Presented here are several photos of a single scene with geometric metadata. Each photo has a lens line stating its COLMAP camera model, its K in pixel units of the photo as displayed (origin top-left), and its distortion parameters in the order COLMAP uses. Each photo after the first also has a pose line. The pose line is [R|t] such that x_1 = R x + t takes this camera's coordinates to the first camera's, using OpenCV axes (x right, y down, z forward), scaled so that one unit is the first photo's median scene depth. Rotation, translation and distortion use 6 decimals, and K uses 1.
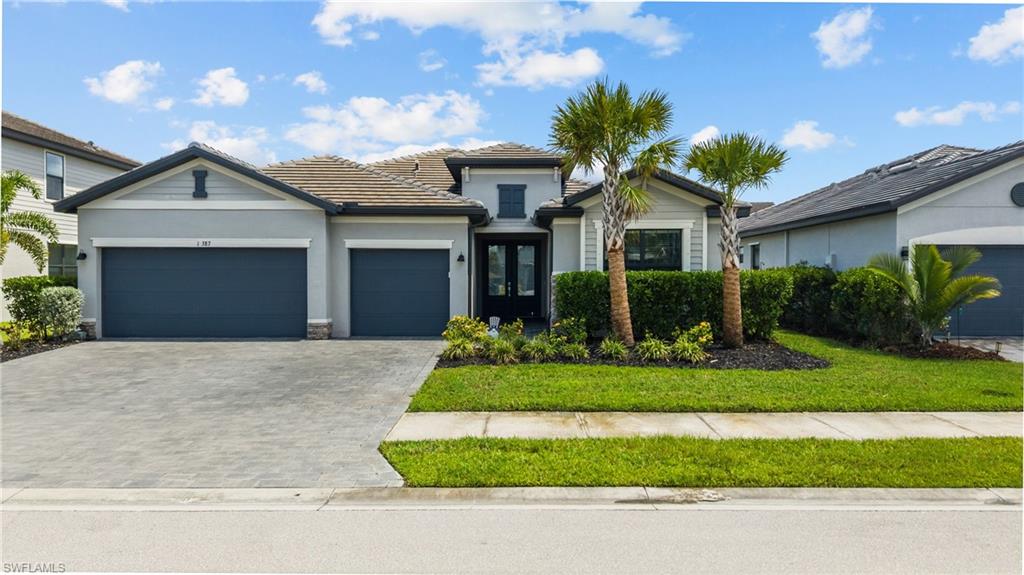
lens RADIAL K [[704.6, 0, 535.9], [0, 704.6, 286.9], [0, 0, 1]] dist [0.029875, -0.066103]
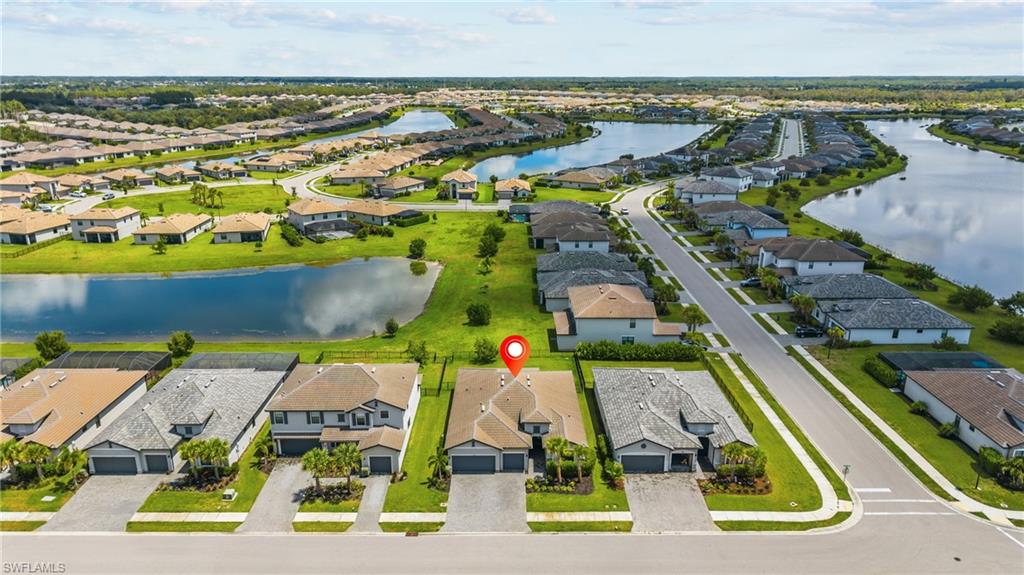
lens RADIAL K [[704.6, 0, 535.9], [0, 704.6, 286.9], [0, 0, 1]] dist [0.029875, -0.066103]
pose [[0.999986, 0.002227, -0.004815, -0.028203], [-0.000830, 0.962143, 0.272544, -2.513195], [0.005240, -0.272536, 0.962131, -3.364723]]
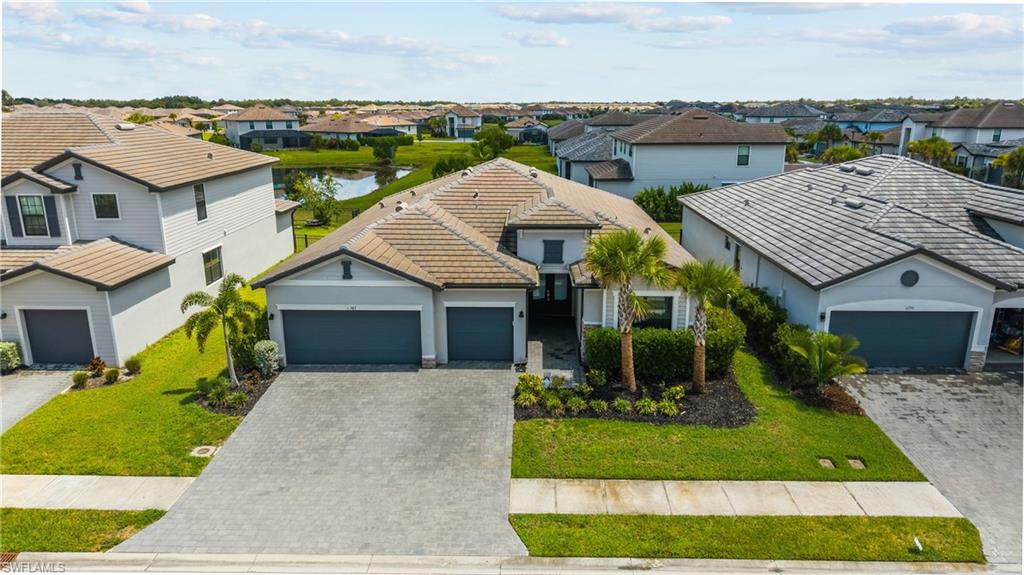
lens RADIAL K [[704.6, 0, 535.9], [0, 704.6, 286.9], [0, 0, 1]] dist [0.029875, -0.066103]
pose [[0.999761, 0.005903, -0.021064, -0.048004], [-0.000731, 0.971380, 0.237528, -0.466615], [0.021863, -0.237456, 0.971152, -0.440739]]
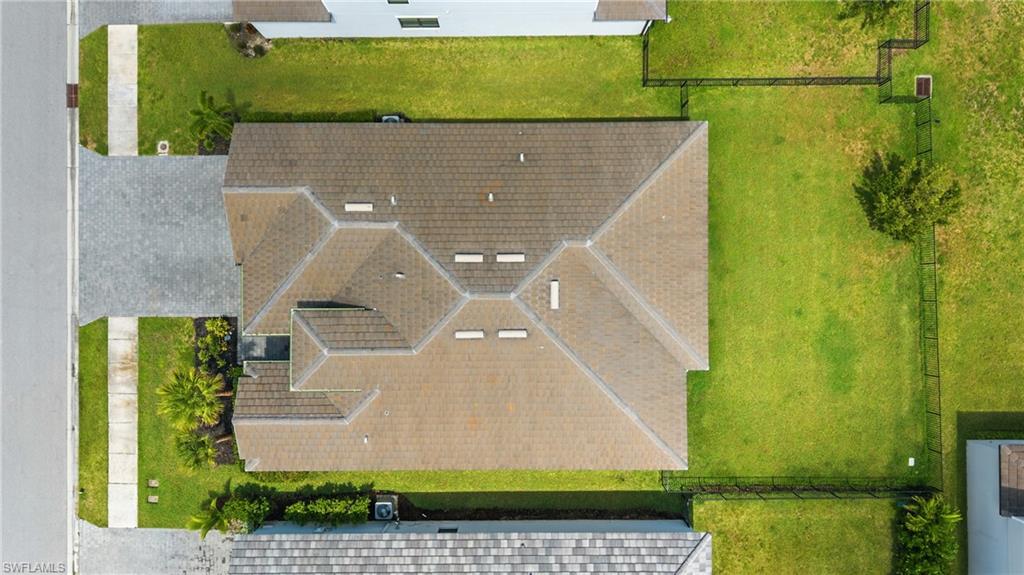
lens RADIAL K [[704.6, 0, 535.9], [0, 704.6, 286.9], [0, 0, 1]] dist [0.029875, -0.066103]
pose [[-0.023973, 0.999603, 0.014805, -0.268339], [-0.015516, -0.015179, 0.999764, -2.141289], [0.999592, 0.023738, 0.015874, 1.808896]]
